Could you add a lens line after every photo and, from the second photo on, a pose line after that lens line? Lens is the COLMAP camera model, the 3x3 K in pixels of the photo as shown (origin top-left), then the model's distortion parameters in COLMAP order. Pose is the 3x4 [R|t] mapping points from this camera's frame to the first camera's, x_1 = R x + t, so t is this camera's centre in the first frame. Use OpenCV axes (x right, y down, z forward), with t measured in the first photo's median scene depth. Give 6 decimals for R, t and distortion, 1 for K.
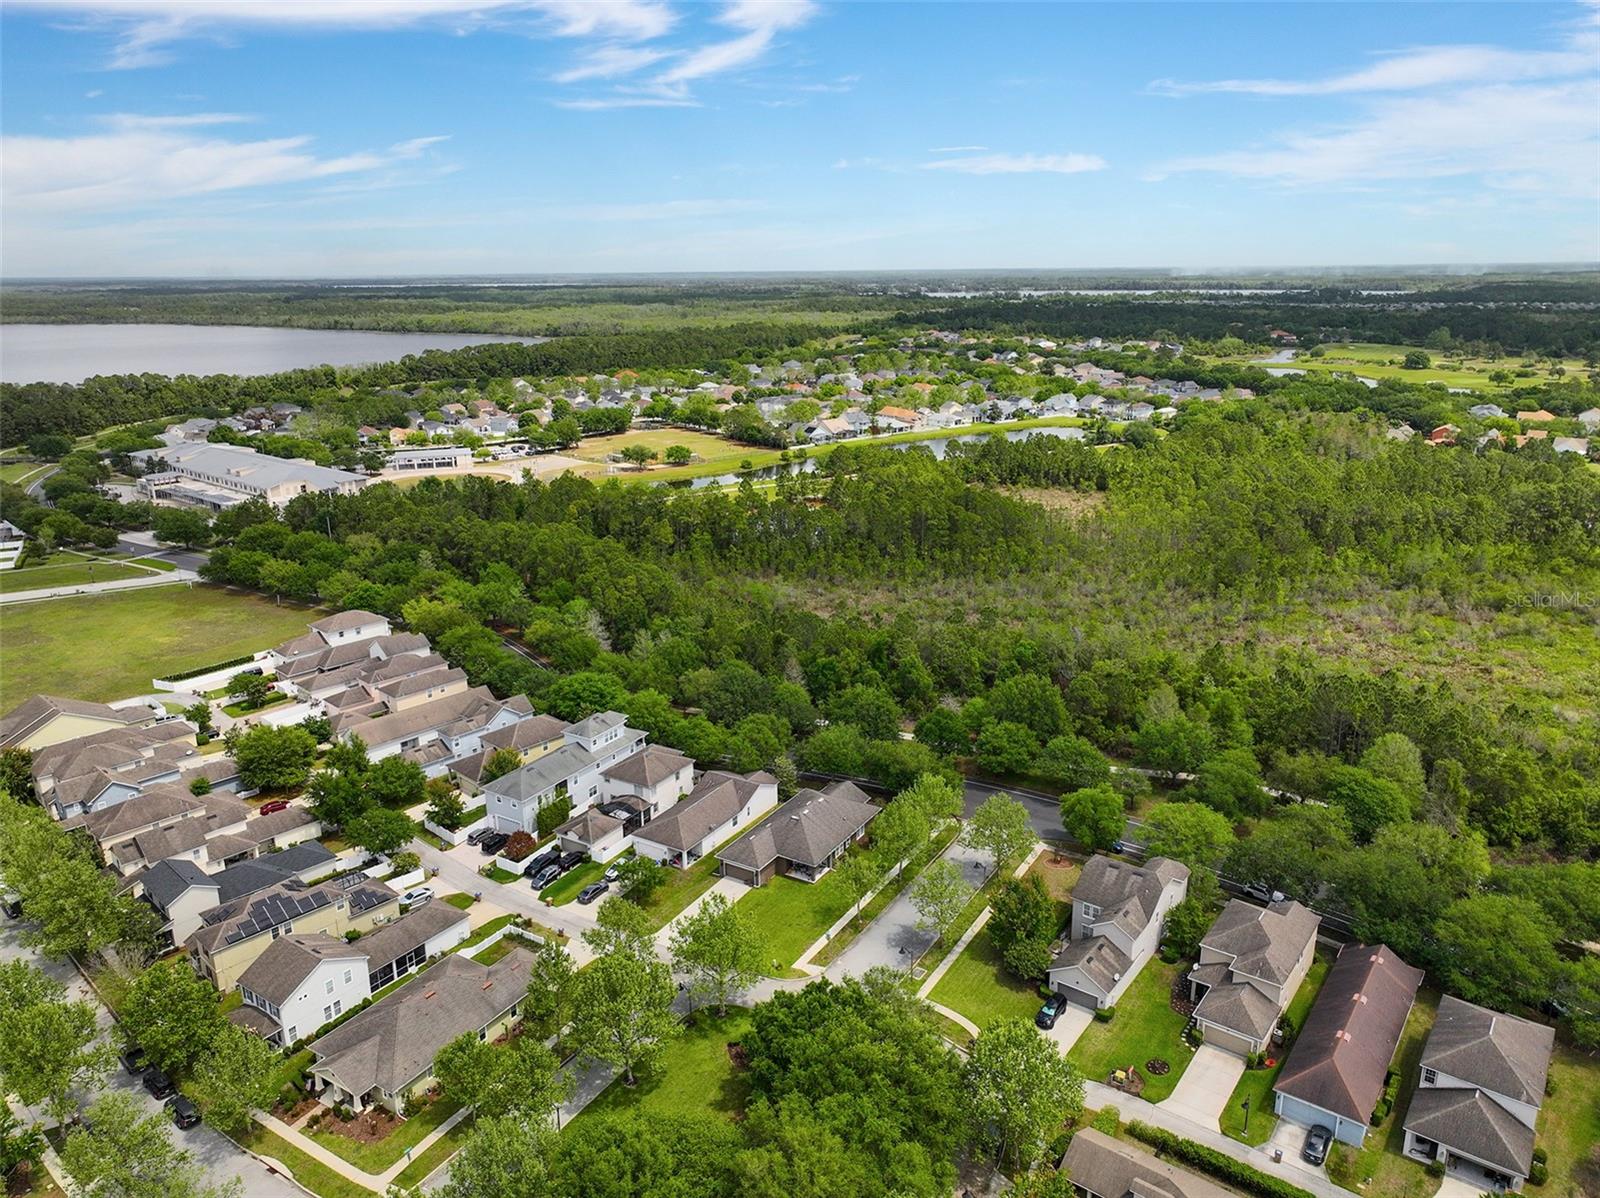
lens RADIAL K [[1121.6, 0, 802.0], [0, 1121.6, 597.8], [0, 0, 1]] dist [-0.000764, 0.012801]
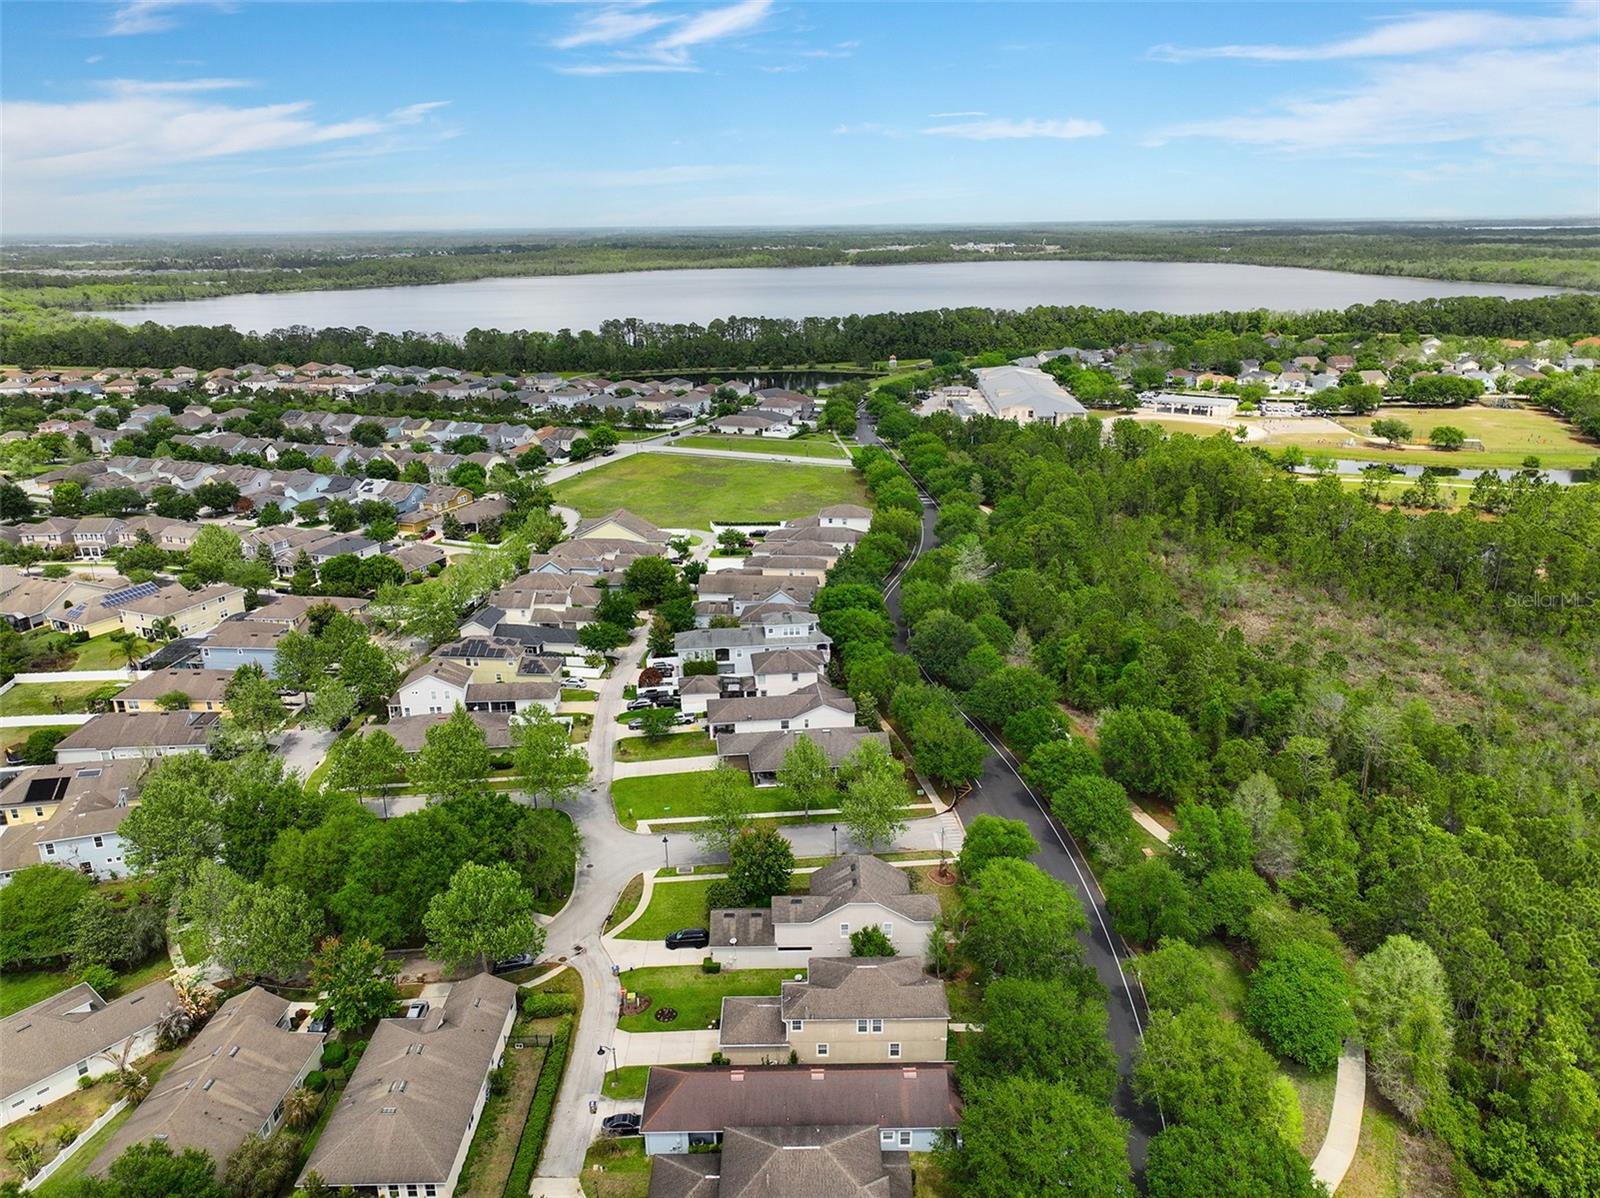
lens RADIAL K [[1121.6, 0, 802.0], [0, 1121.6, 597.8], [0, 0, 1]] dist [-0.000764, 0.012801]
pose [[0.605673, 0.255342, -0.753632, 0.295863], [-0.219072, 0.964022, 0.150564, -0.036626], [0.764963, 0.073907, 0.639820, 0.114484]]
